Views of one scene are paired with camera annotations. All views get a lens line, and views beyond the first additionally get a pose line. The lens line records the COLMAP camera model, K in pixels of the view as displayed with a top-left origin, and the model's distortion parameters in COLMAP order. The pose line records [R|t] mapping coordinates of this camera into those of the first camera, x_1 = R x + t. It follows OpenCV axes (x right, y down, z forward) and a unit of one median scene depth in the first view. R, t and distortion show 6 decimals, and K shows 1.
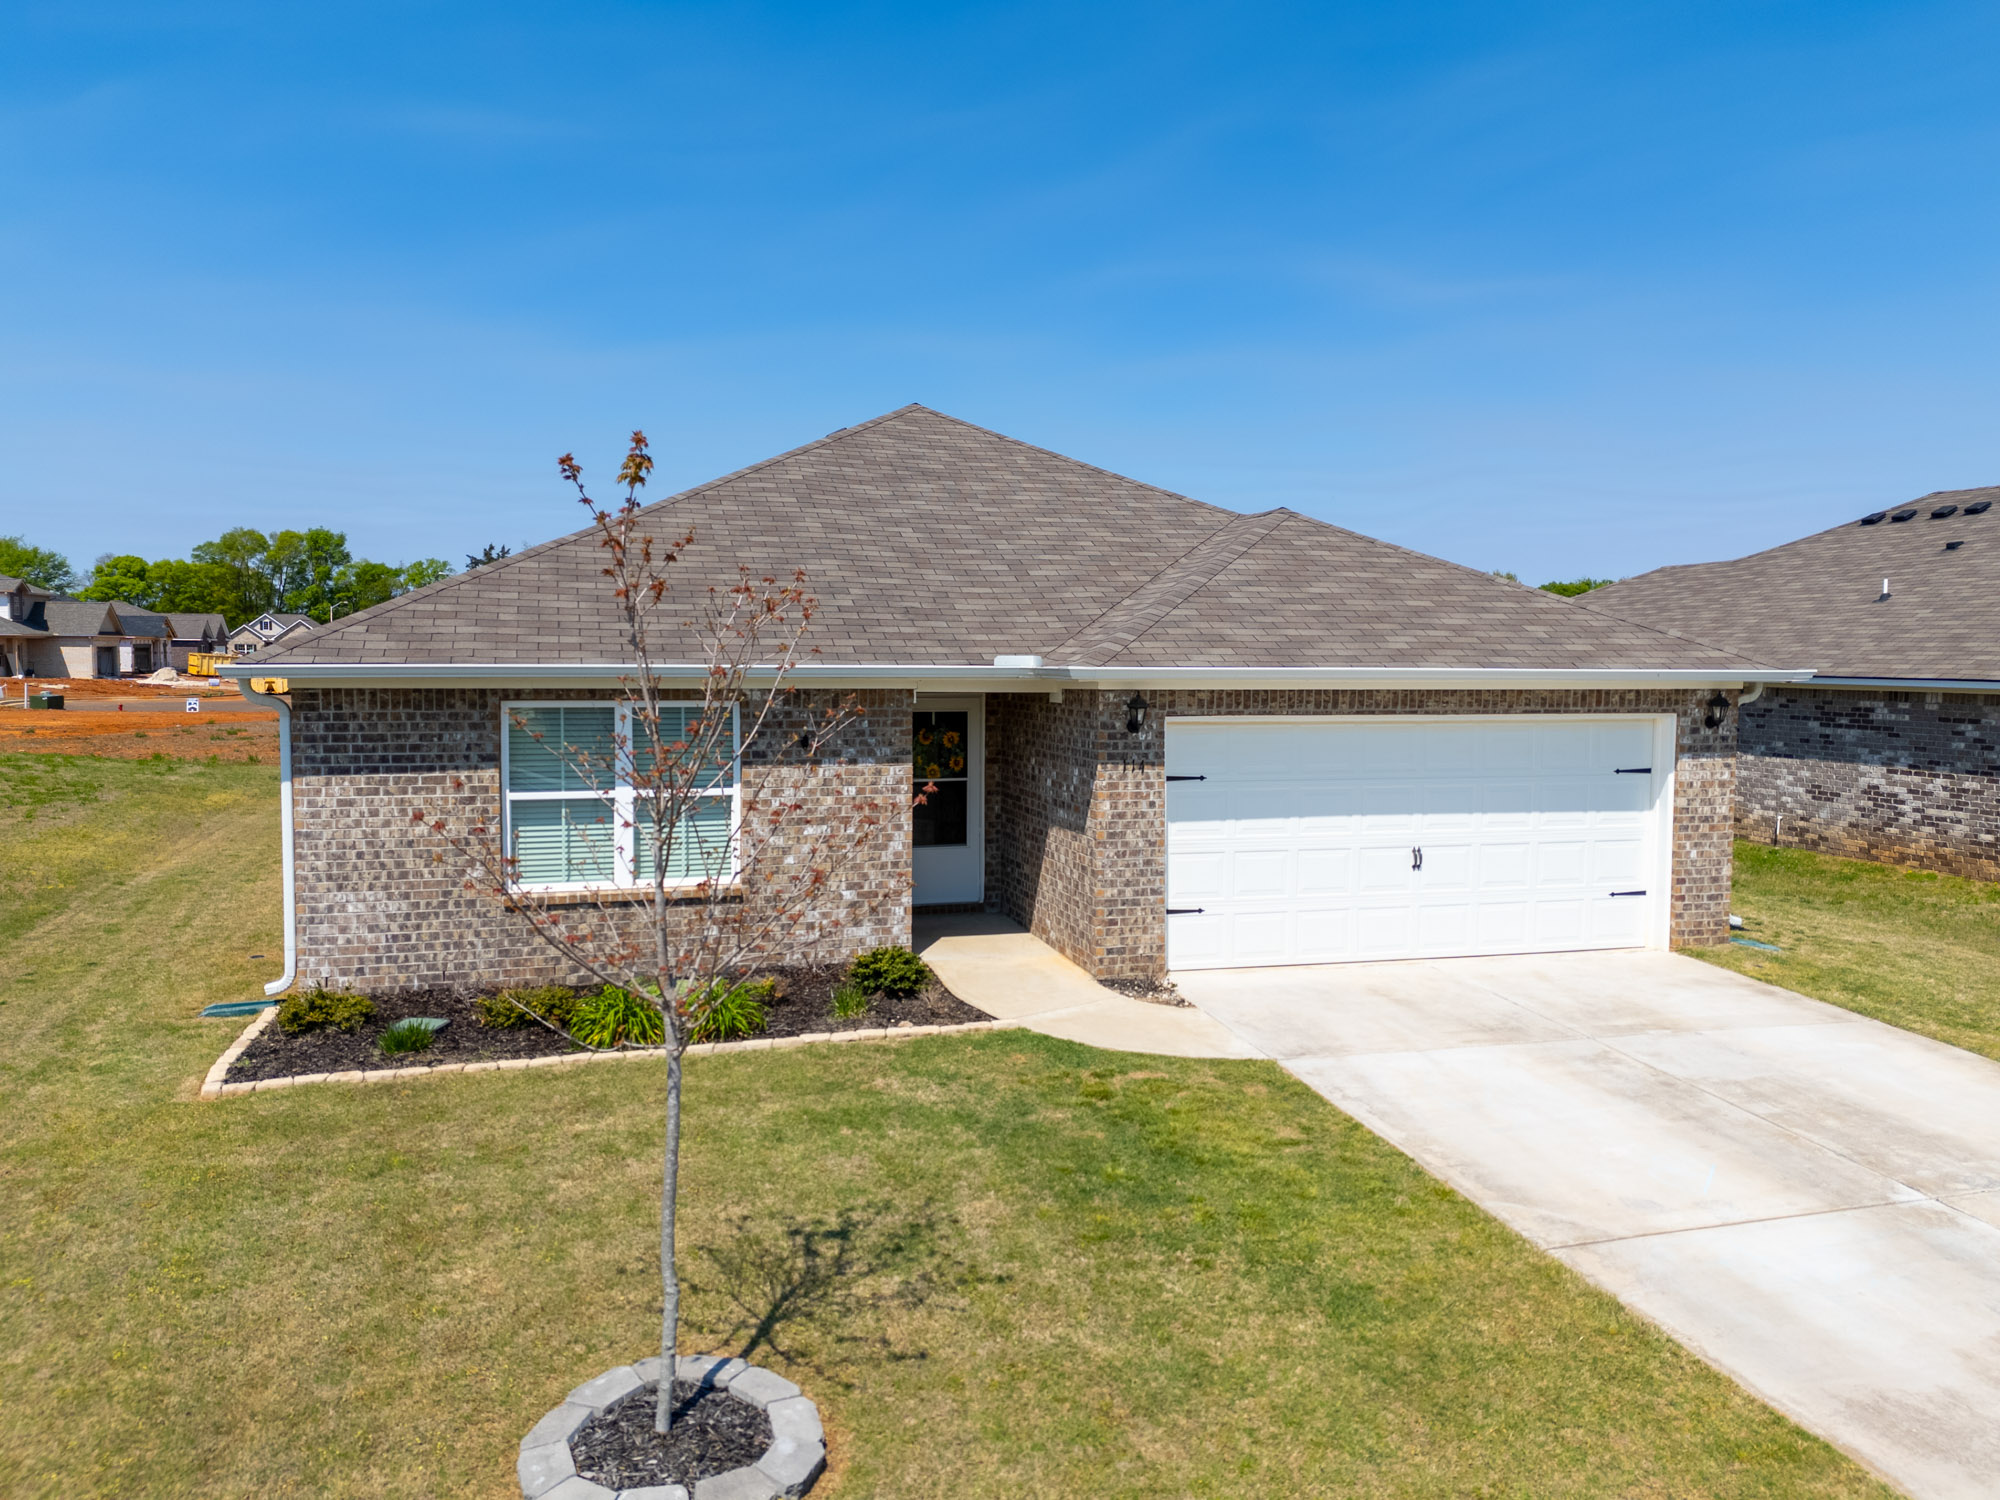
lens RADIAL K [[1461.0, 0, 1000.0], [0, 1461.0, 750.0], [0, 0, 1]] dist [0.069029, -0.068460]
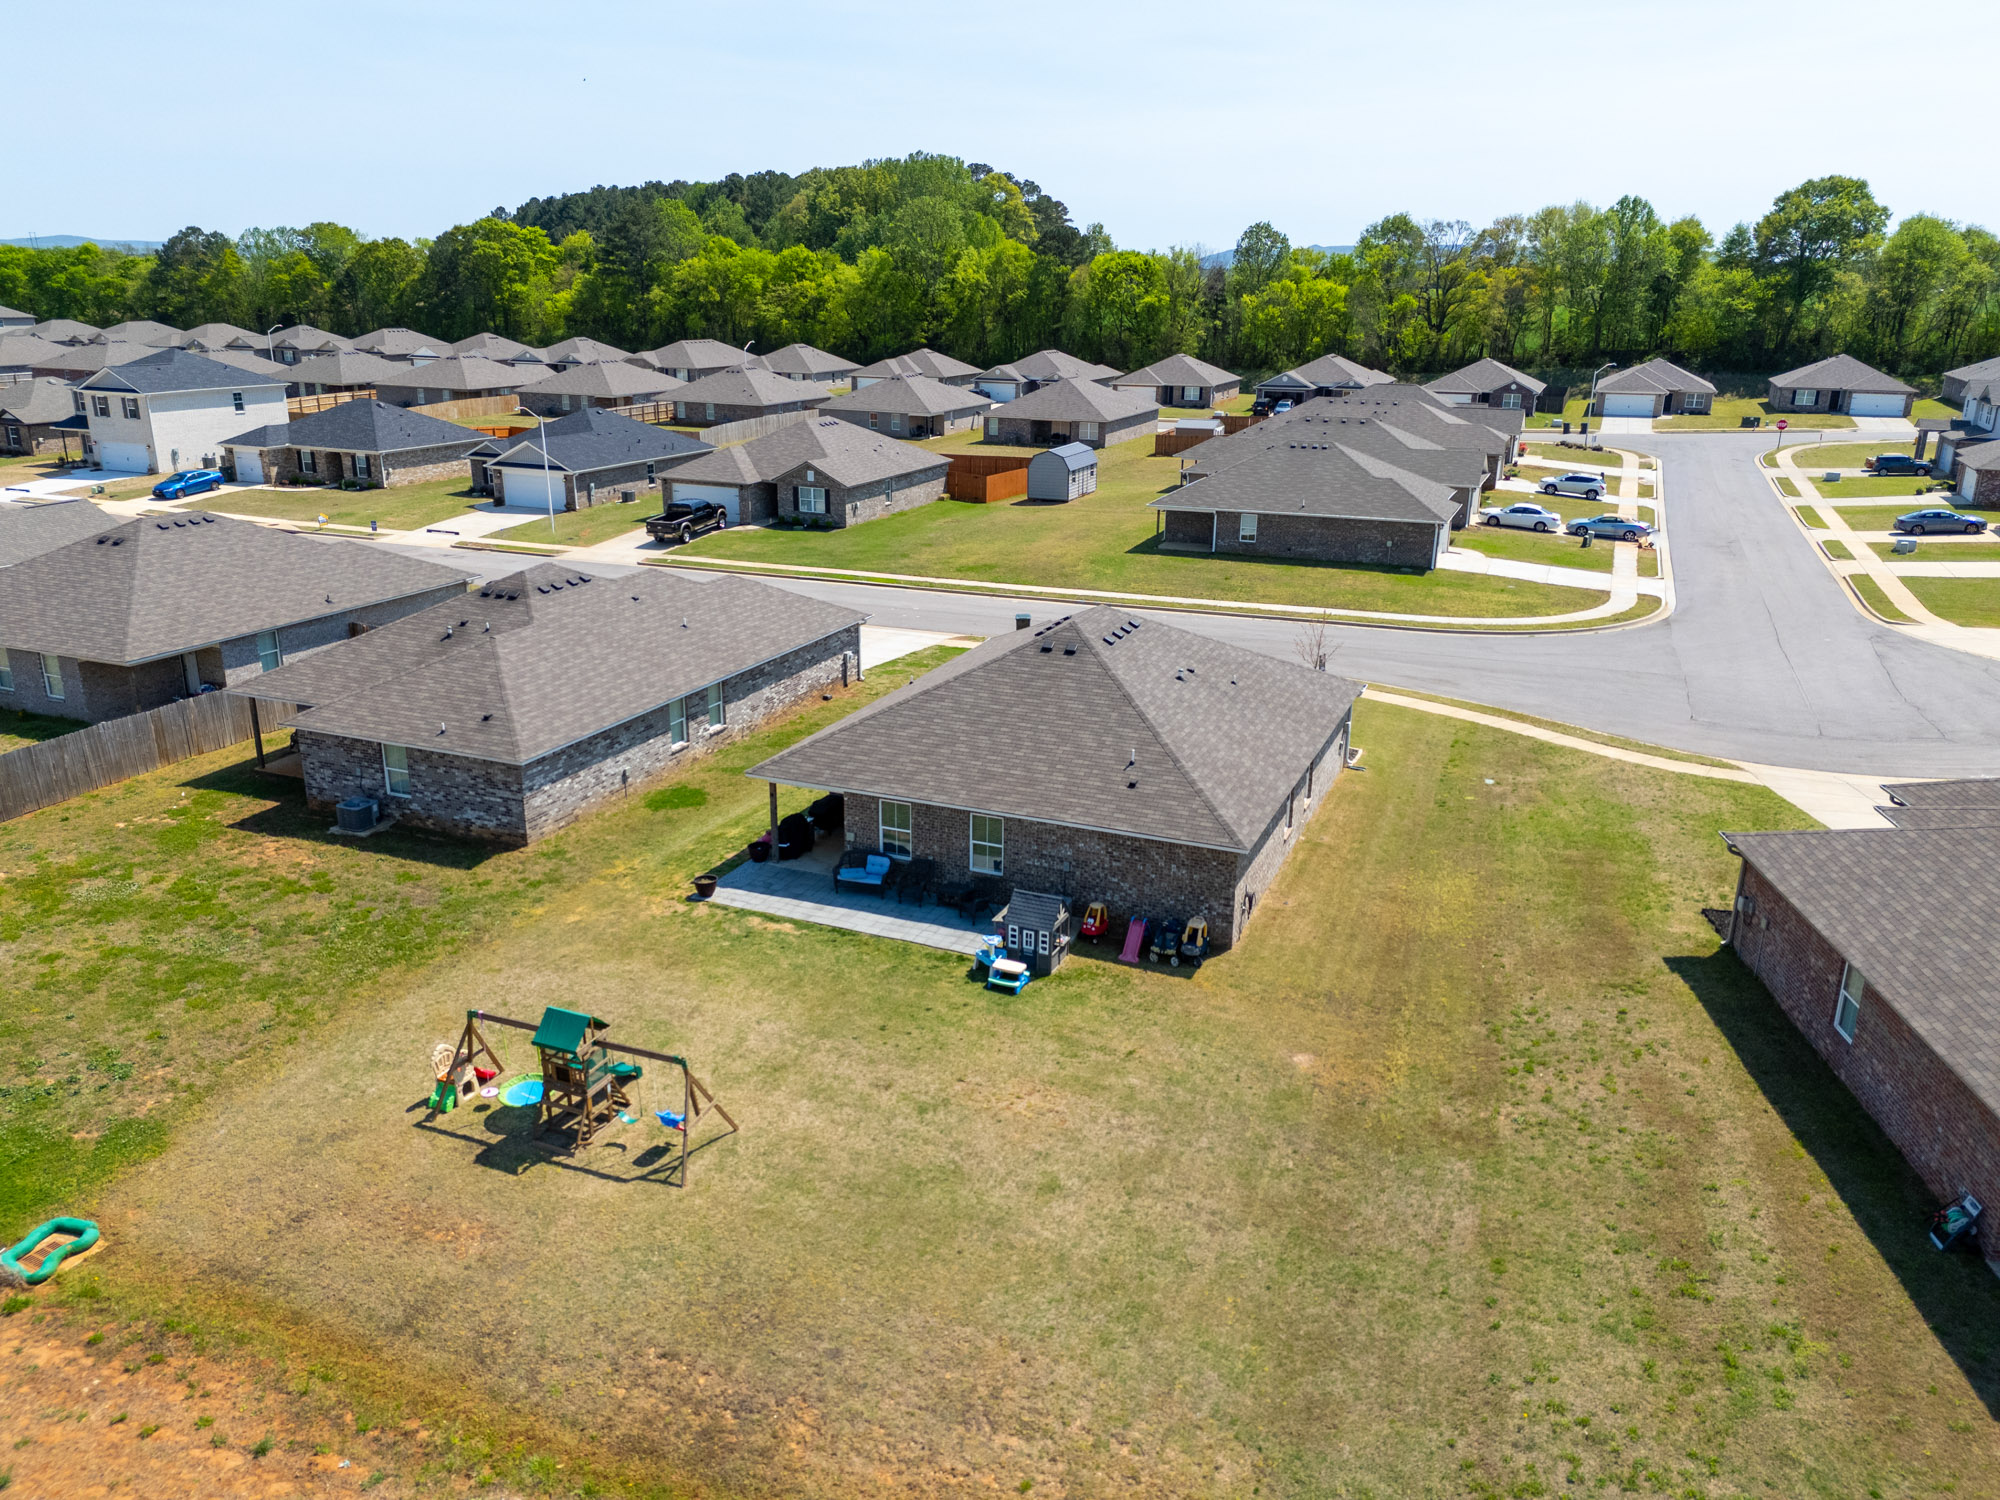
lens RADIAL K [[1452.0, 0, 1002.5], [0, 1452.0, 733.9], [0, 0, 1]] dist [0.106454, -0.141344]
pose [[-0.767303, -0.201975, 0.608648, -2.033170], [0.030332, 0.936614, 0.349047, -1.265407], [-0.640567, 0.286286, -0.712541, 4.159131]]
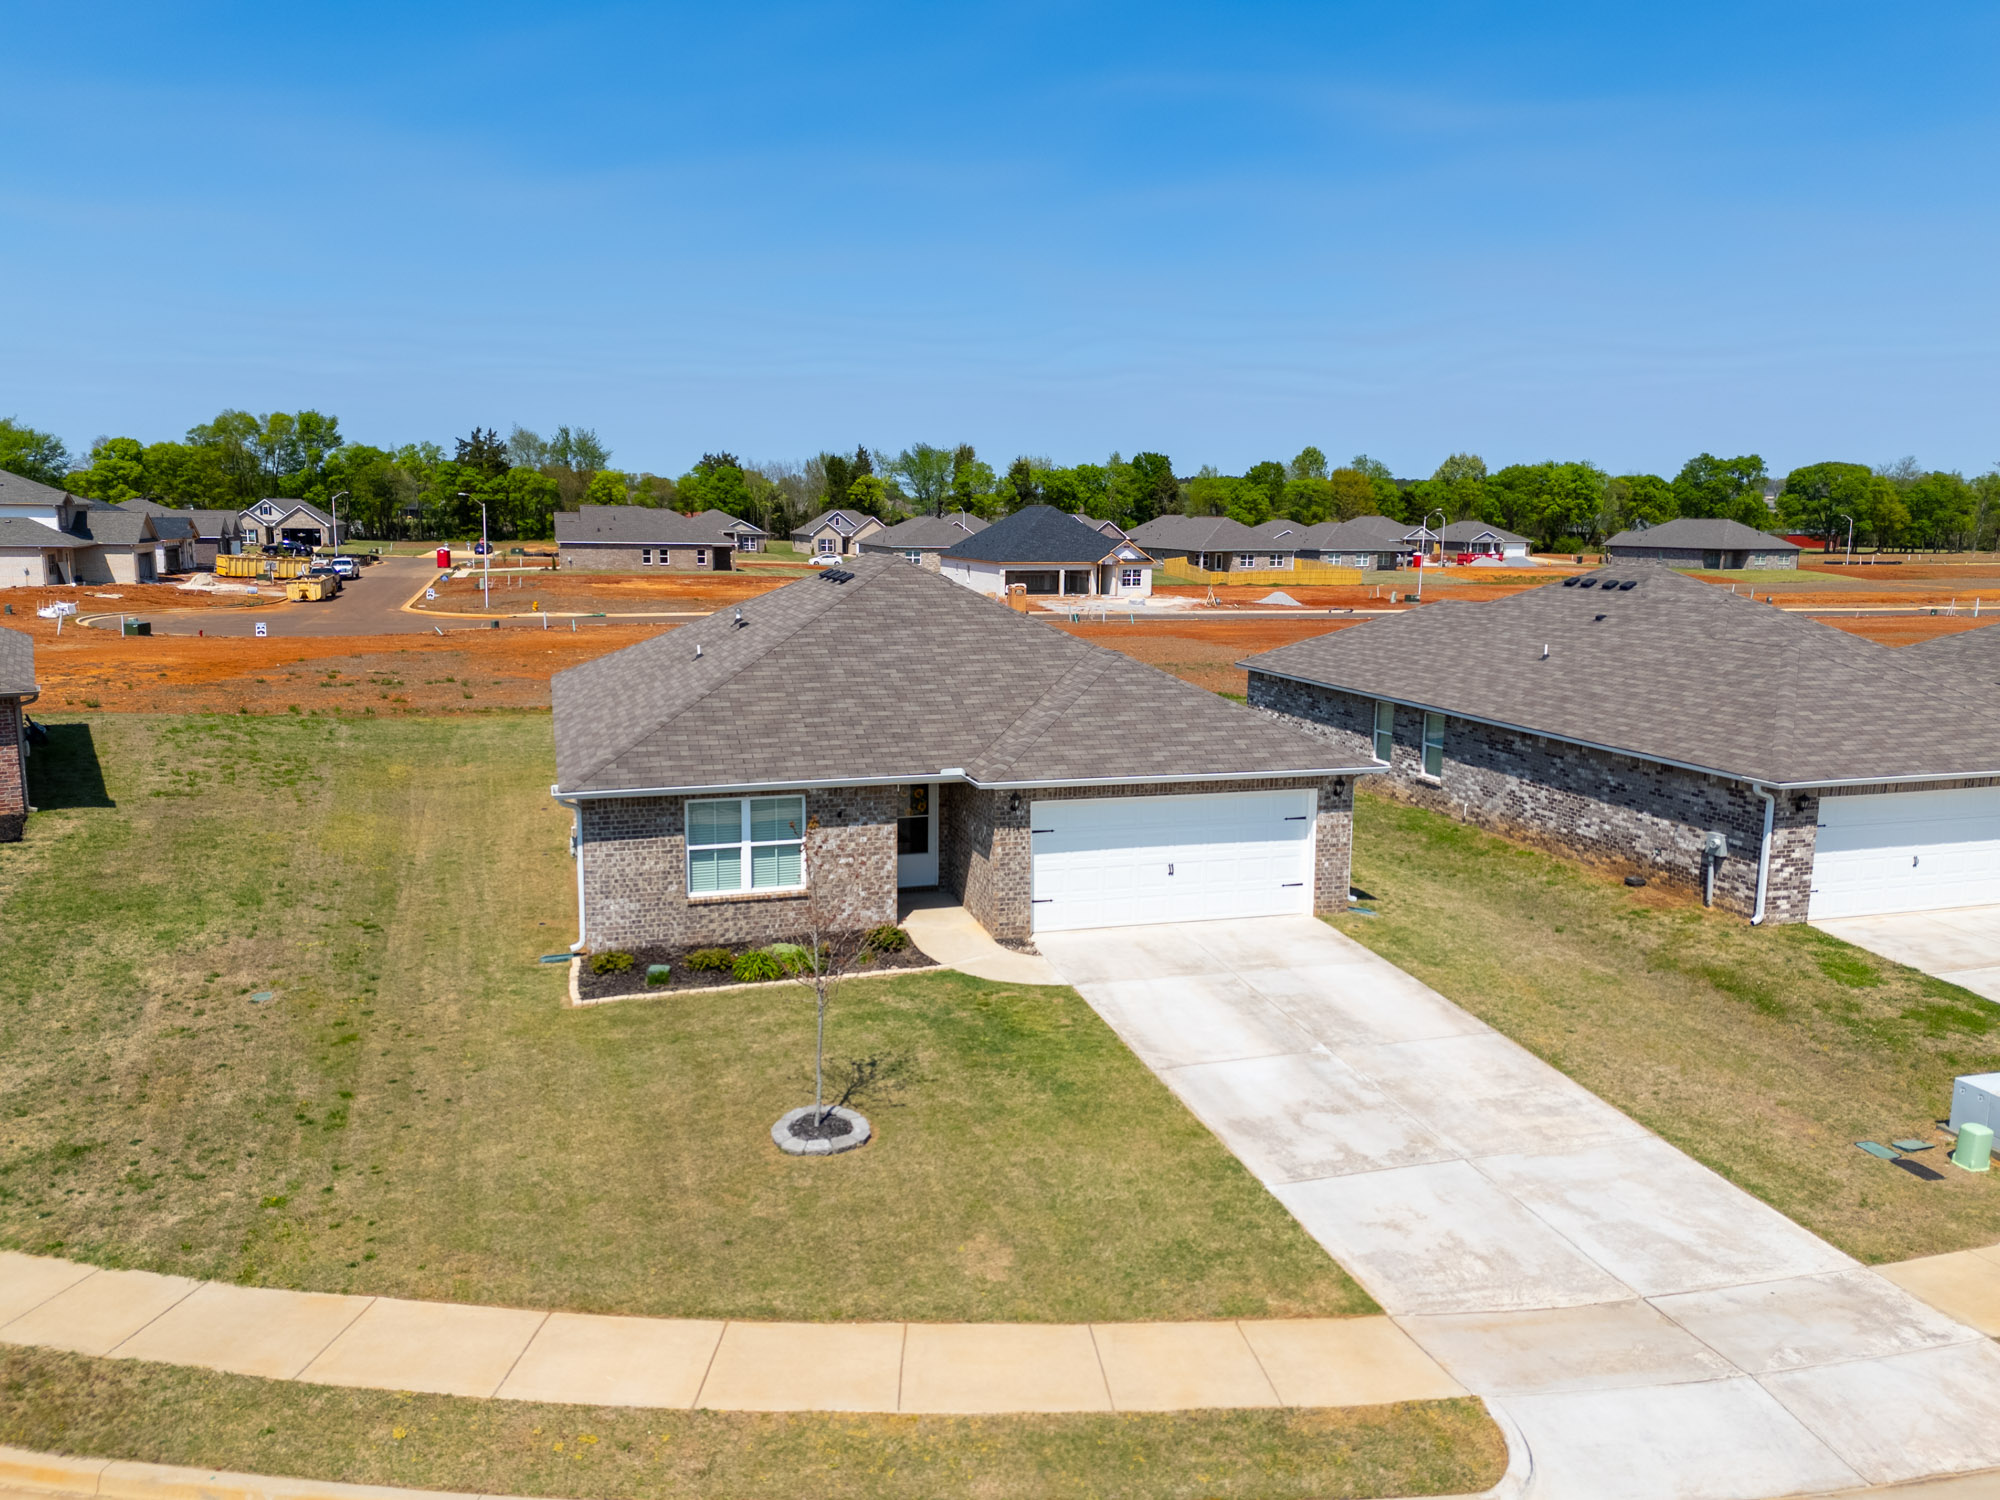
lens RADIAL K [[1464.1, 0, 1004.5], [0, 1464.1, 745.9], [0, 0, 1]] dist [0.118215, -0.161303]
pose [[0.999864, 0.001942, 0.016382, 0.047918], [-0.003447, 0.995718, 0.092381, -0.272024], [-0.016132, -0.092425, 0.995589, -0.887651]]
